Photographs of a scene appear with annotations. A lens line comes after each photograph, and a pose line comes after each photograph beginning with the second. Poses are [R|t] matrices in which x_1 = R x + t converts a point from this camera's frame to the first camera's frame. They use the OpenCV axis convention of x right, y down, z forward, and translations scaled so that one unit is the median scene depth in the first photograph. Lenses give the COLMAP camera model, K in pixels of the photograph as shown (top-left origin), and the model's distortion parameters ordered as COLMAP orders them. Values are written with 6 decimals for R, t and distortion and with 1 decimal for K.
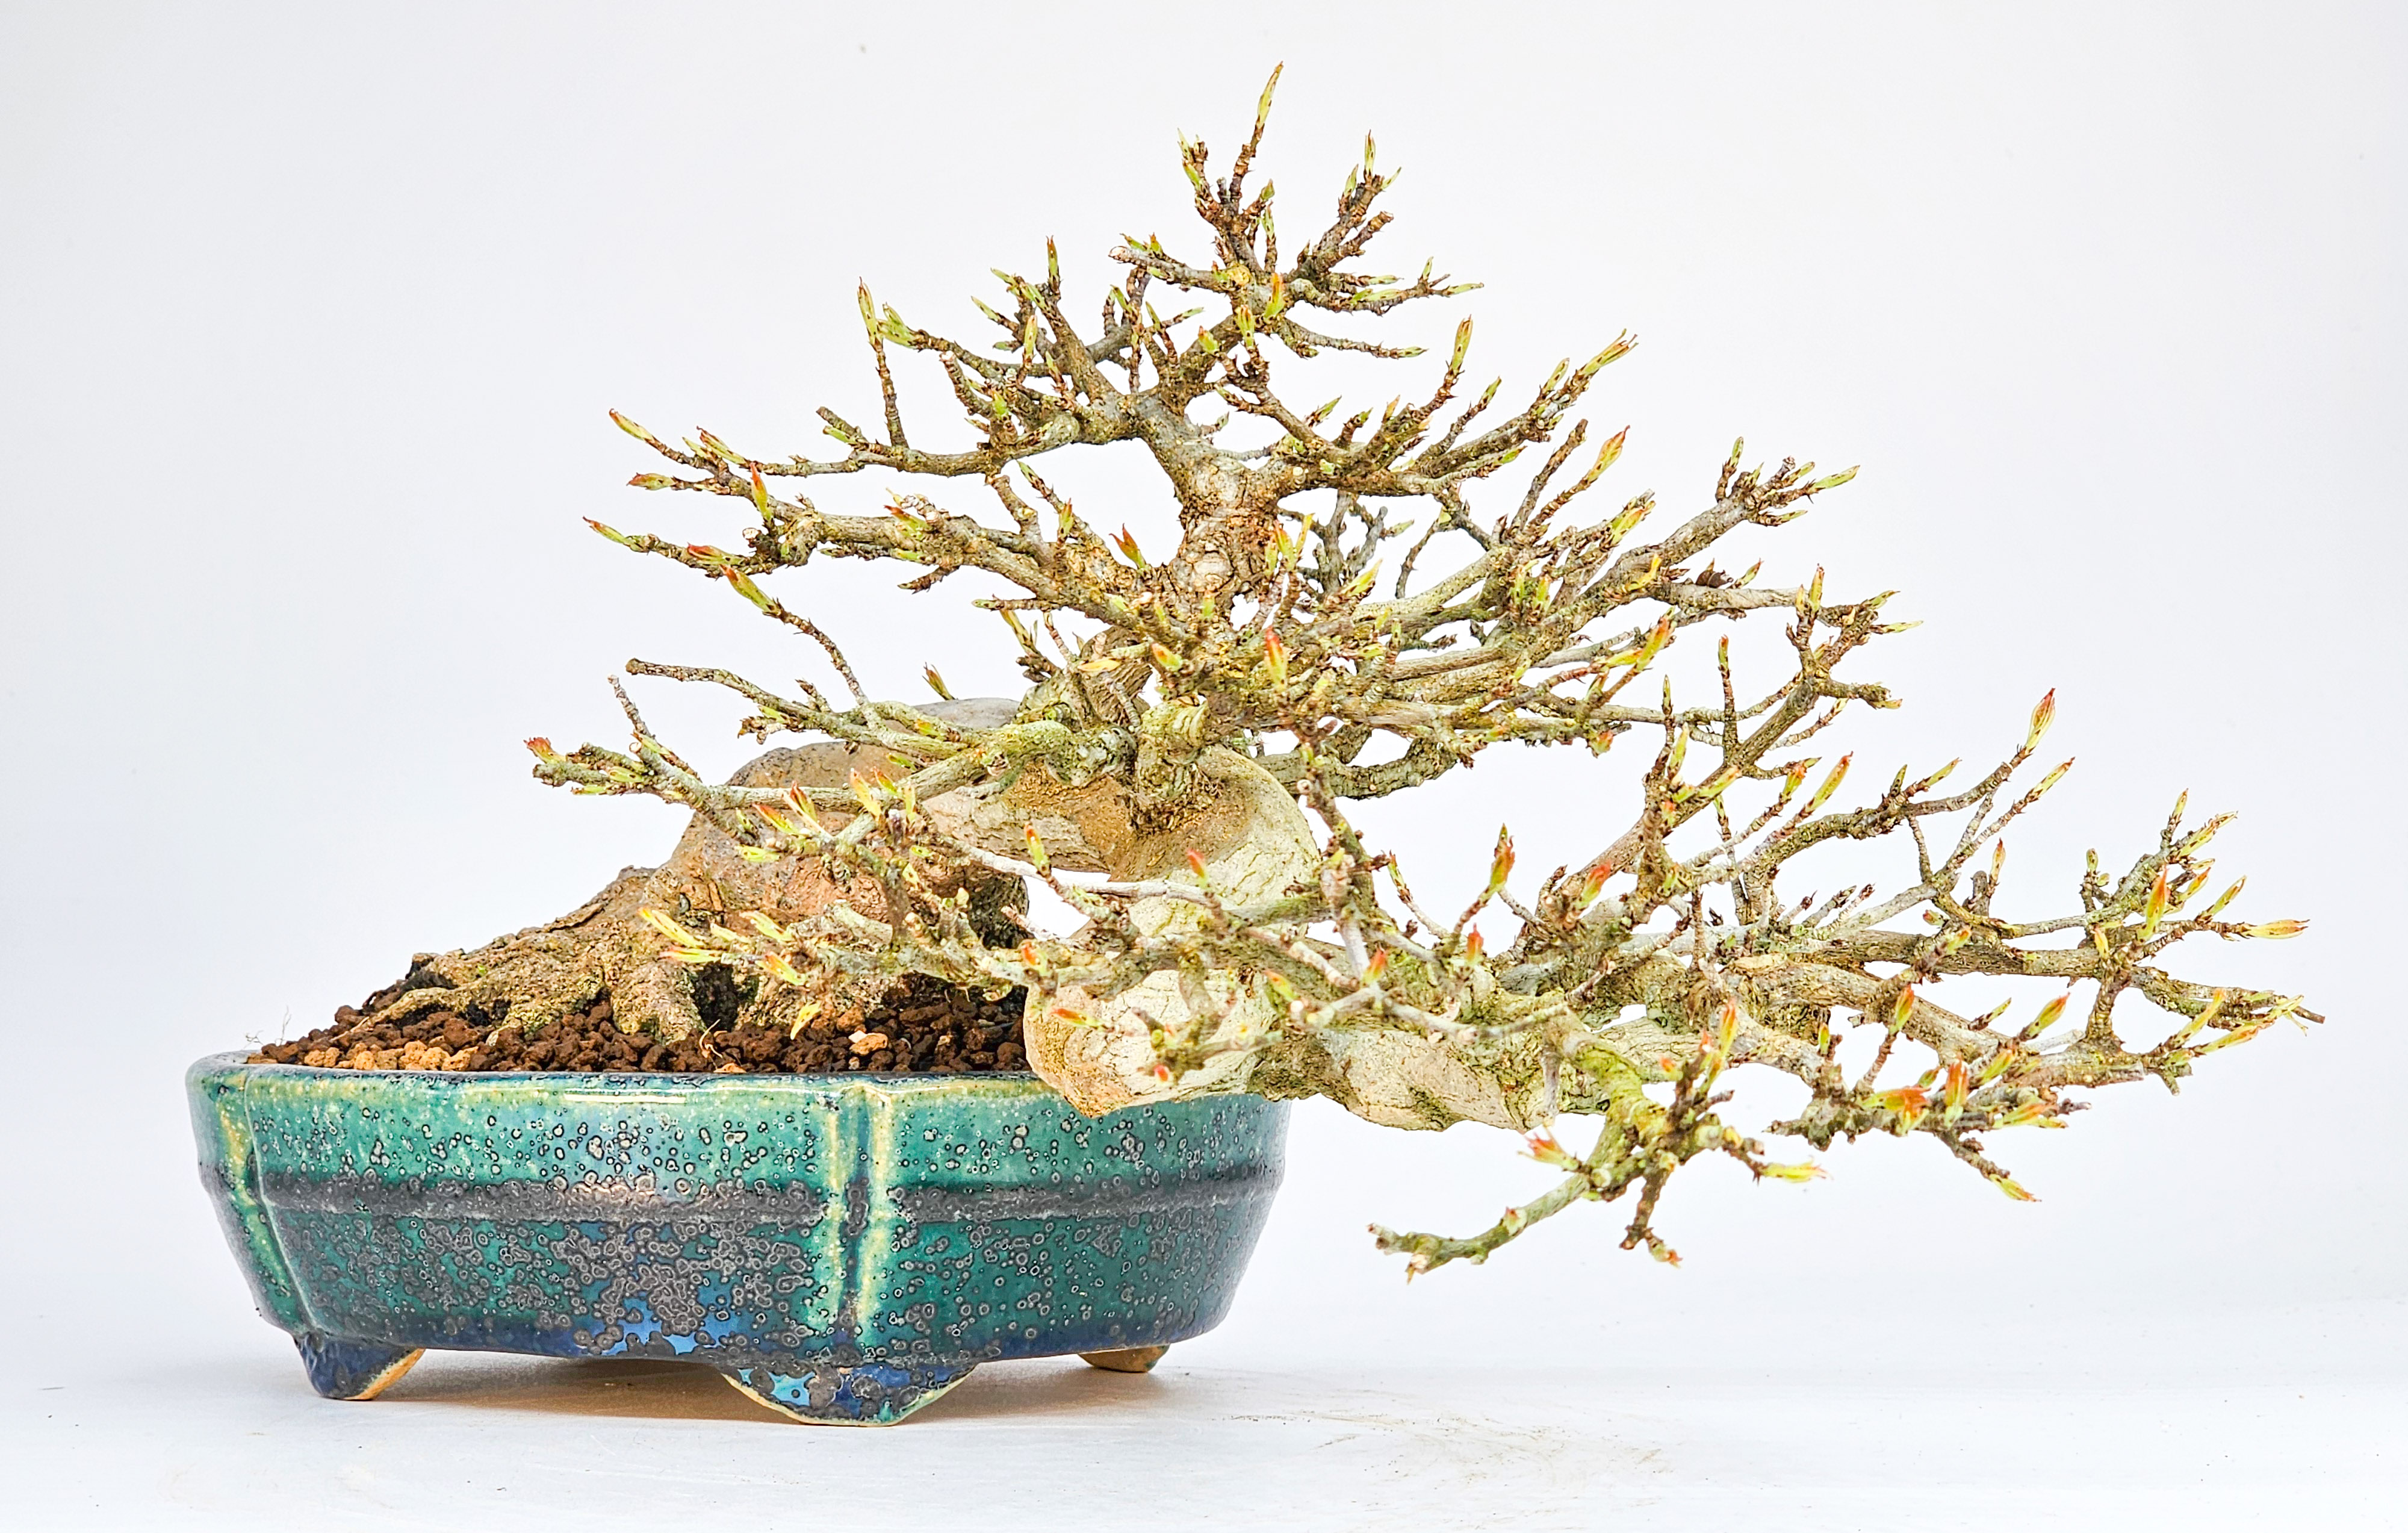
lens RADIAL K [[5564.7, 0, 1198.1], [0, 5564.7, 776.3], [0, 0, 1]] dist [0.138210, 0.000000]
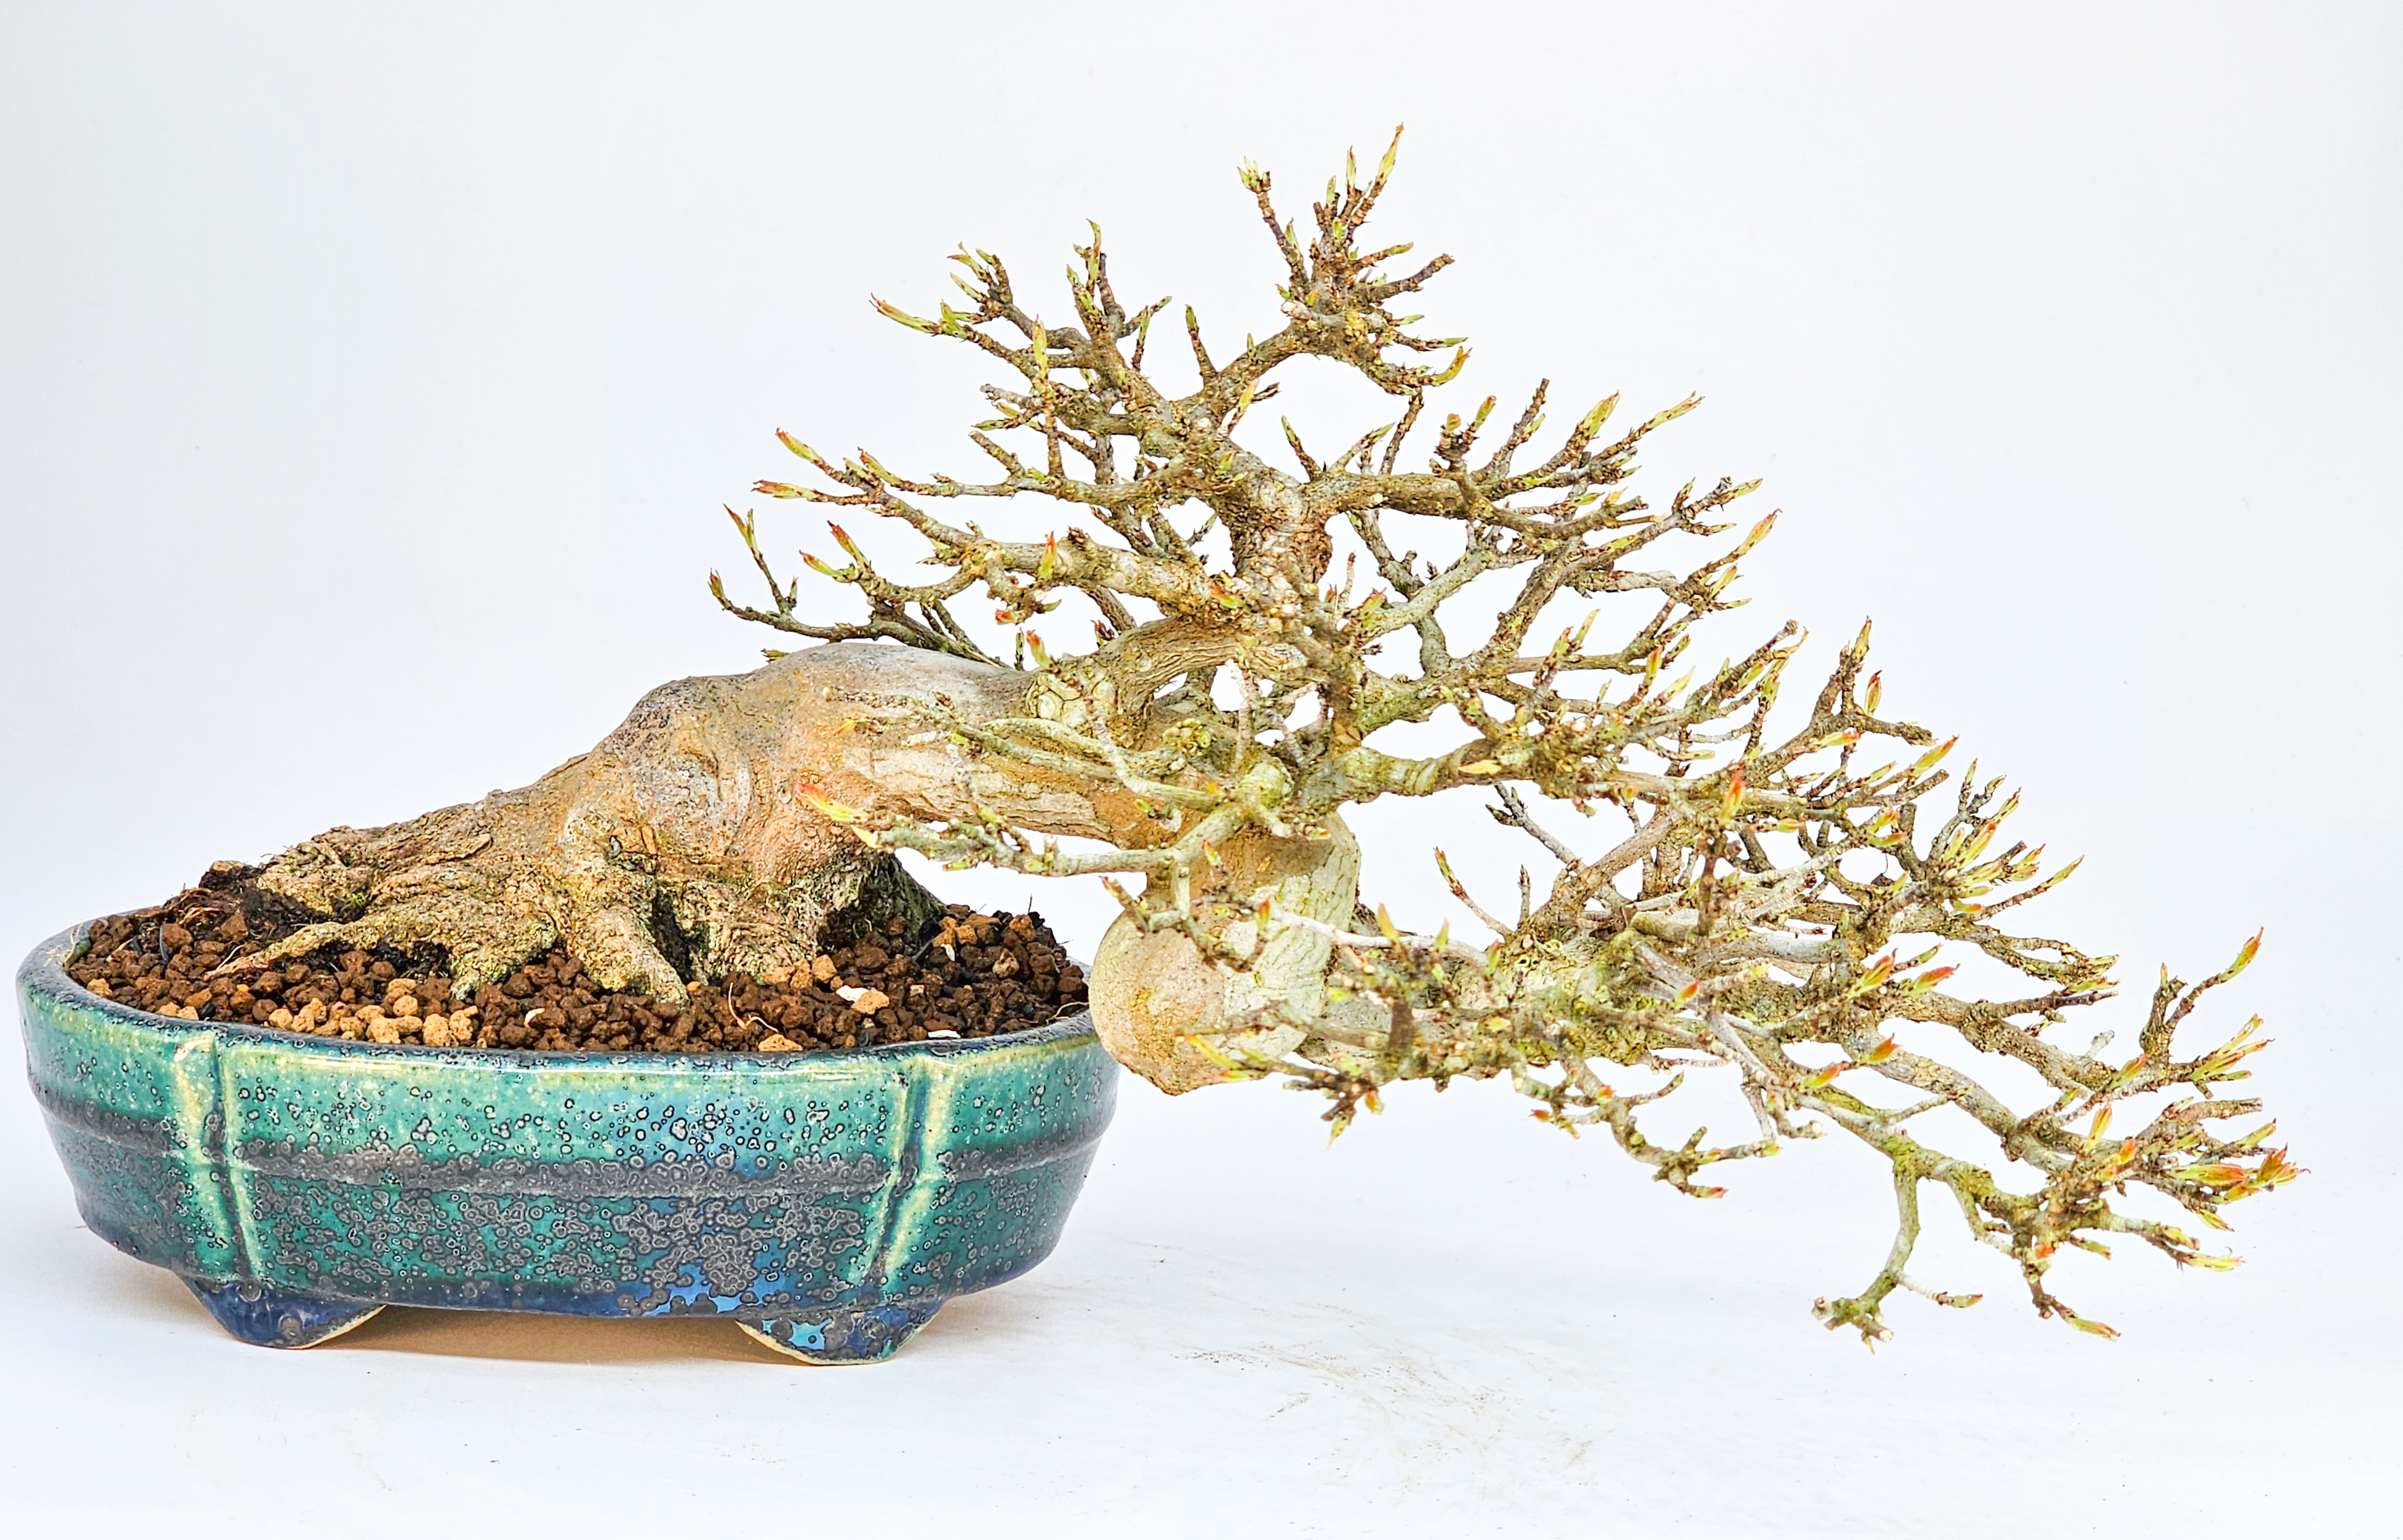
lens RADIAL K [[5551.7, 0, 1227.3], [0, 5551.7, 764.5], [0, 0, 1]] dist [0.138210, 0.000000]
pose [[0.868487, -0.022434, 0.495204, -0.523297], [-0.057637, 0.987630, 0.145825, -0.153828], [-0.492350, -0.155189, 0.856451, 0.085118]]
